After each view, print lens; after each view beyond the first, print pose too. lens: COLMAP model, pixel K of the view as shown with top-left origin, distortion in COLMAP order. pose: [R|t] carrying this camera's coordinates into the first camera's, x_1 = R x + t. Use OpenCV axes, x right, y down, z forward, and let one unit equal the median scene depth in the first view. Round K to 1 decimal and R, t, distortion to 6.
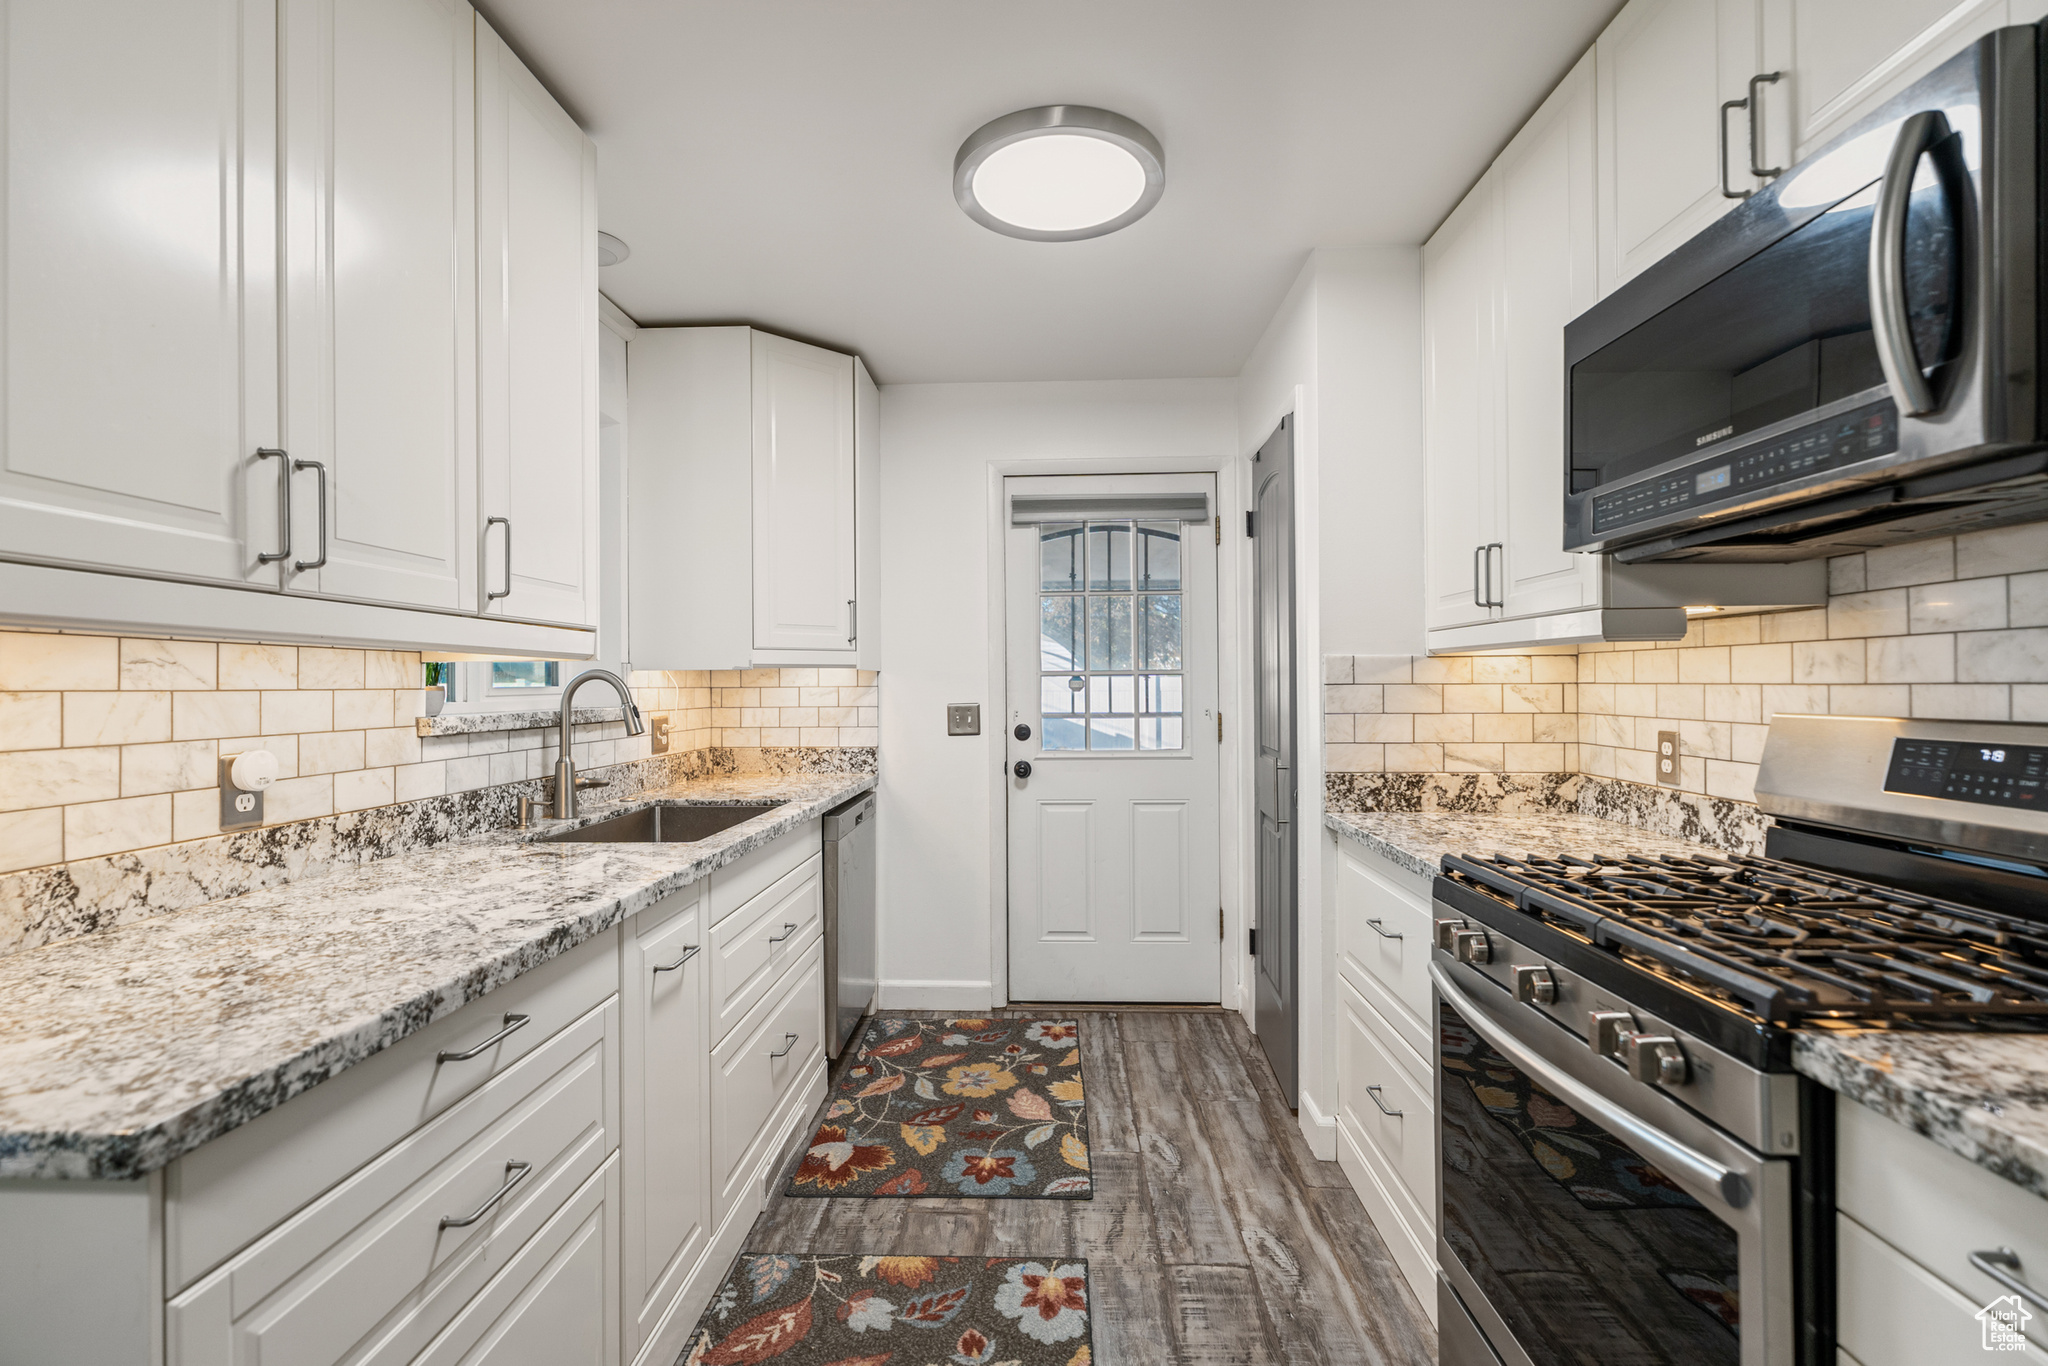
lens RADIAL K [[911.8, 0, 1006.8], [0, 911.8, 705.8], [0, 0, 1]] dist [0.000123, -0.000188]
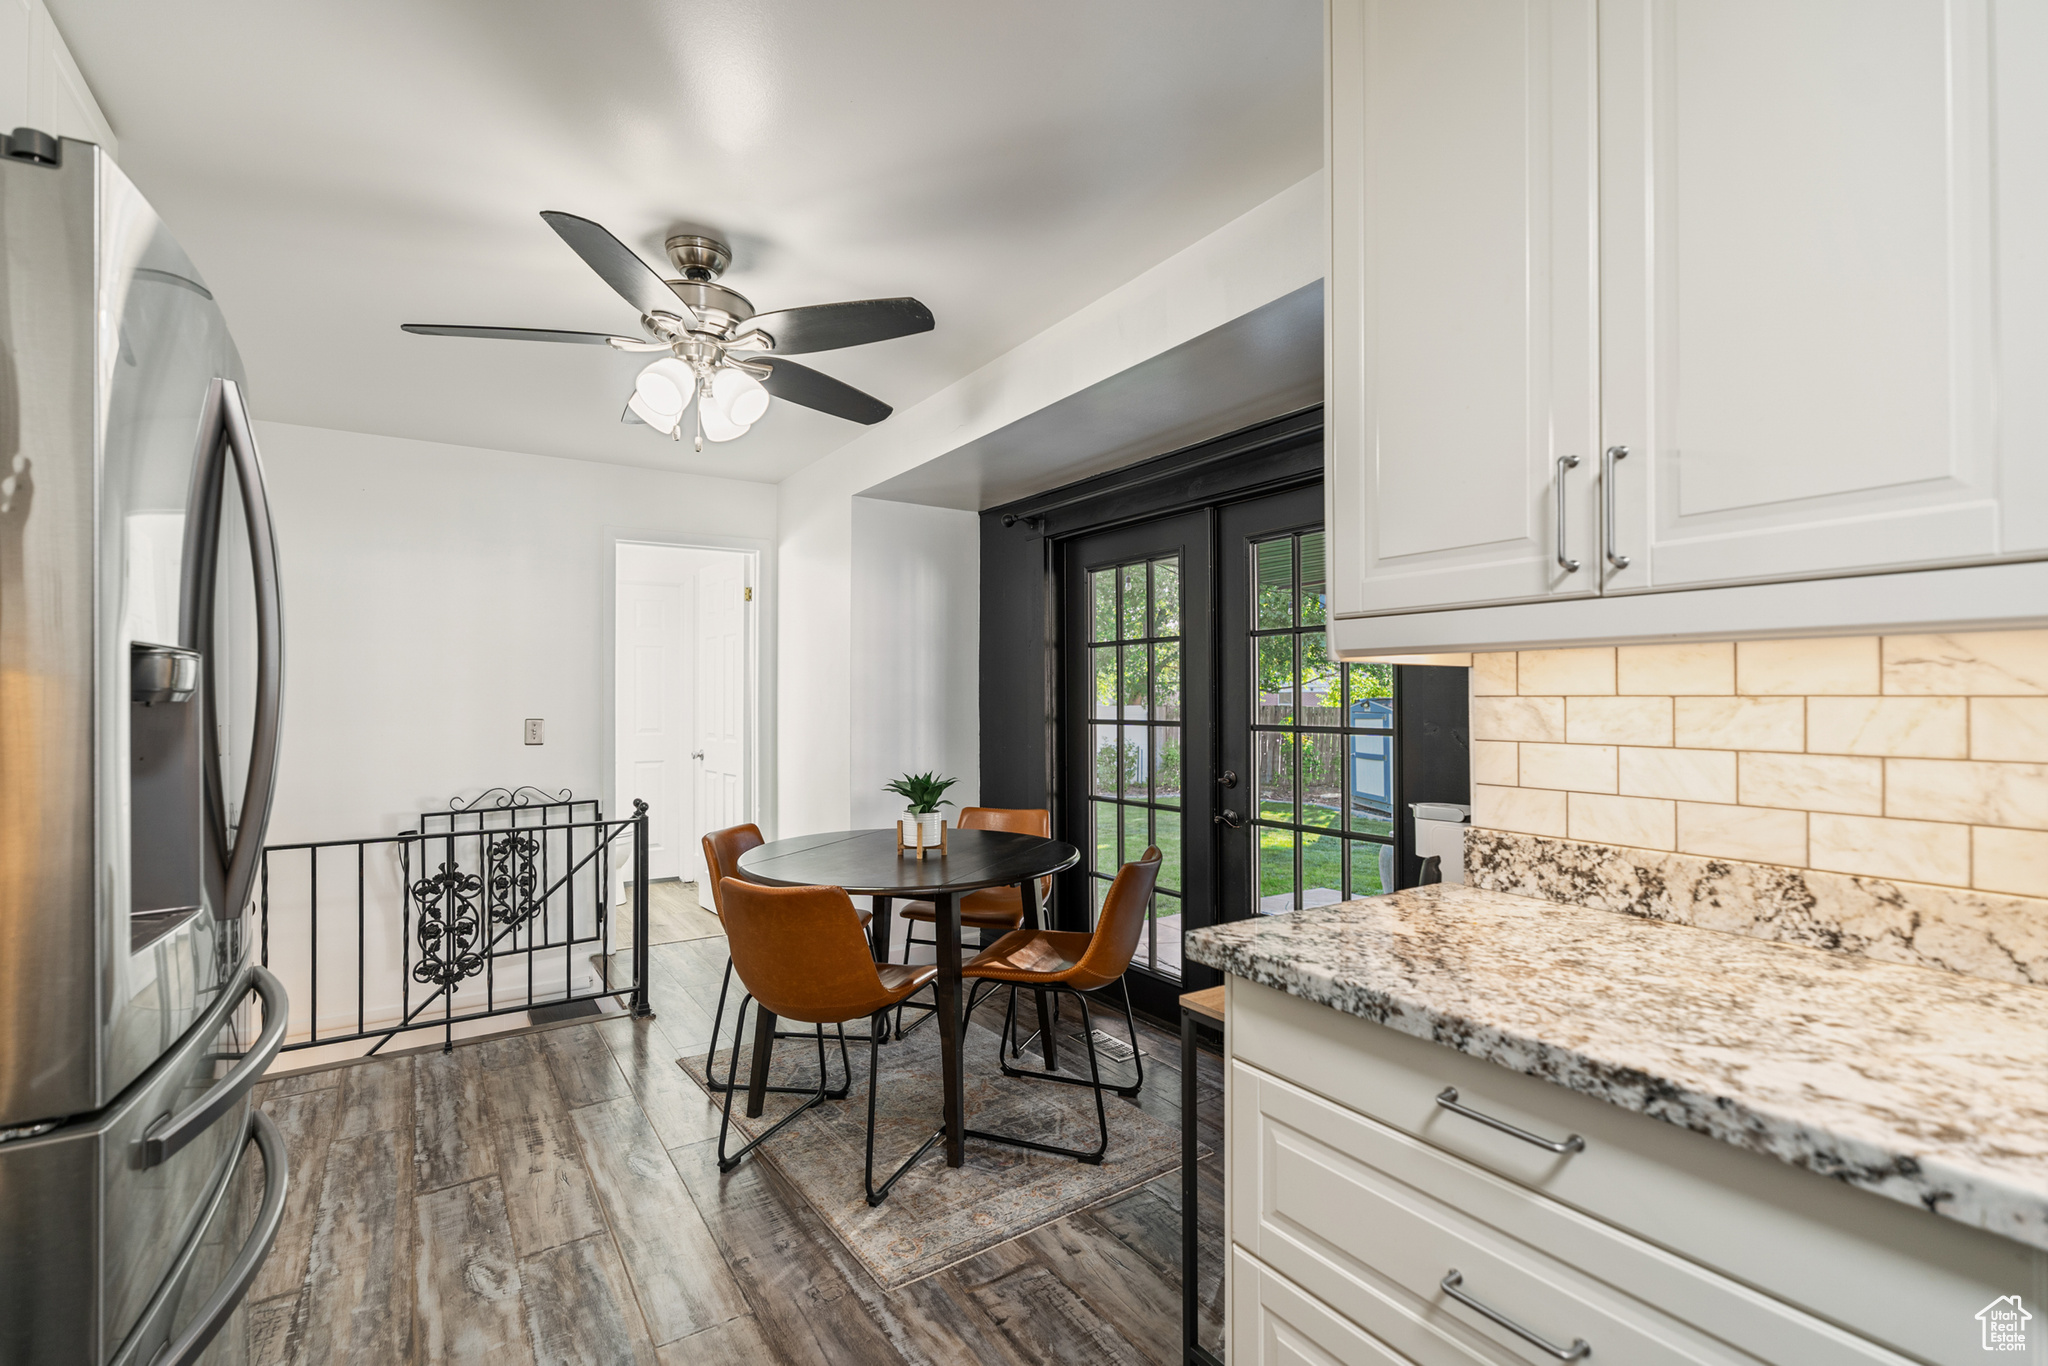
lens RADIAL K [[911.8, 0, 1006.8], [0, 911.8, 705.8], [0, 0, 1]] dist [0.000123, -0.000188]
pose [[-0.808766, 0.014430, -0.587954, 0.253829], [-0.005155, 0.999487, 0.031621, -0.032570], [0.588108, 0.028605, -0.808276, 1.302102]]
